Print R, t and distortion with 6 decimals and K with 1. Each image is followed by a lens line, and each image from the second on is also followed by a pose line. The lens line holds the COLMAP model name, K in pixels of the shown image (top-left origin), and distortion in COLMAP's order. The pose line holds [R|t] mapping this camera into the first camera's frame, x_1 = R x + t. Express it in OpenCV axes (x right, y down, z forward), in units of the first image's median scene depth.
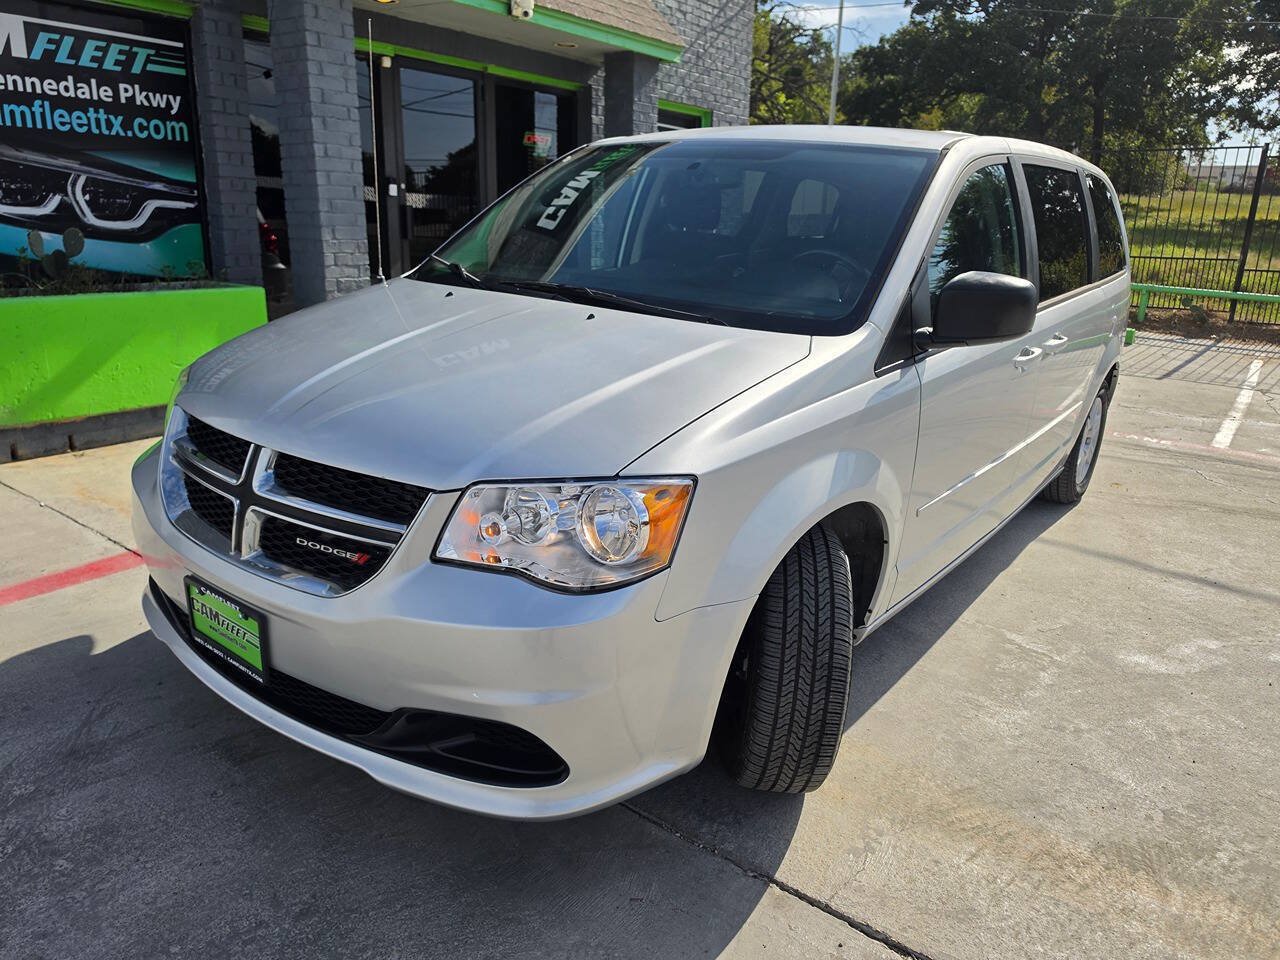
lens RADIAL K [[902.3, 0, 640.0], [0, 902.3, 480.0], [0, 0, 1]] dist [0.000268, -0.003308]
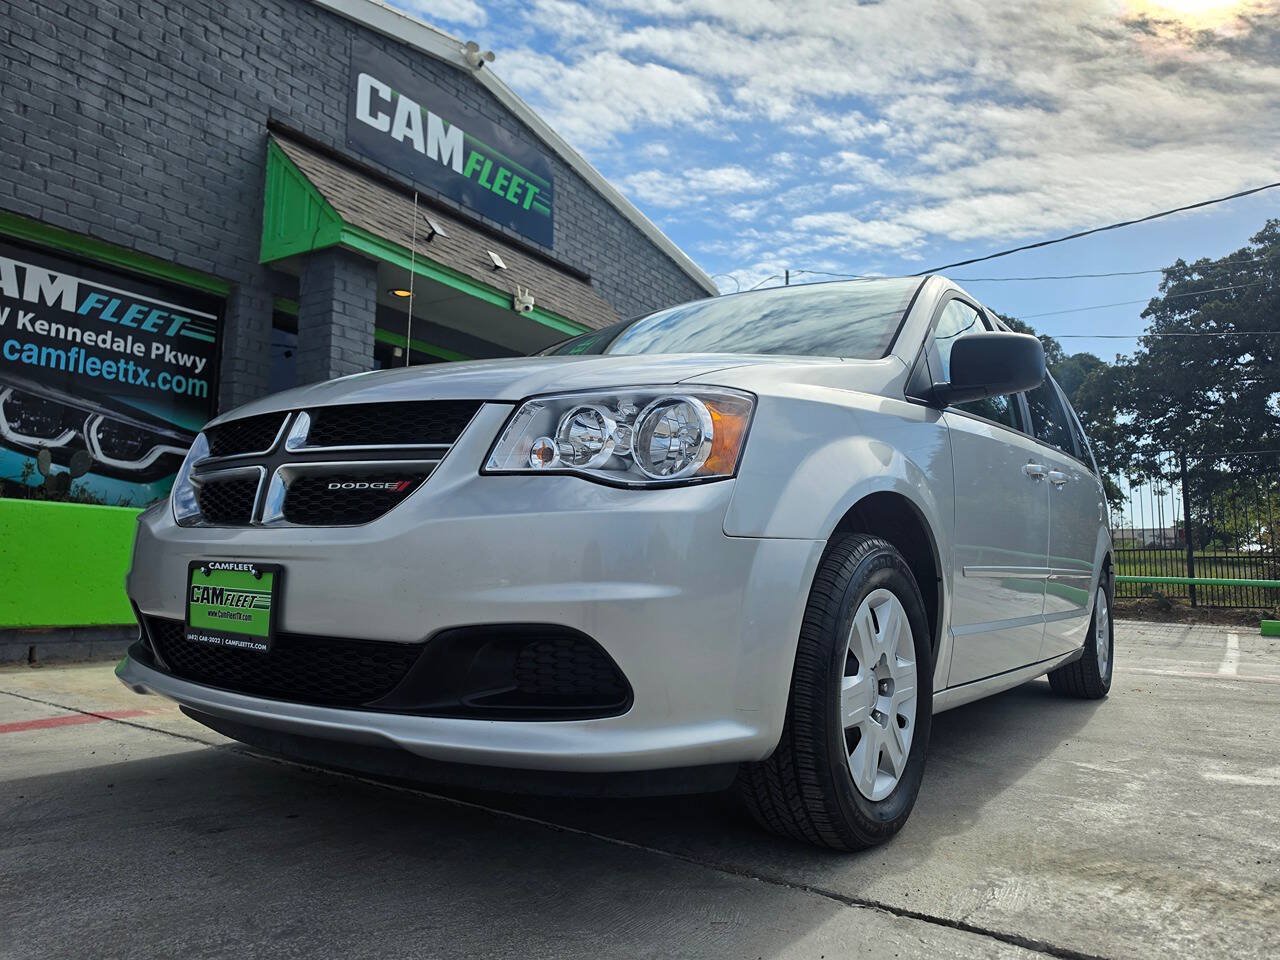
lens RADIAL K [[904.7, 0, 664.0], [0, 904.7, 461.9], [0, 0, 1]] dist [-0.026612, -0.002328]
pose [[0.997897, -0.015626, 0.062906, -0.035800], [0.040177, 0.910699, -0.411113, 0.163810], [-0.050864, 0.412775, 0.909411, 0.050415]]
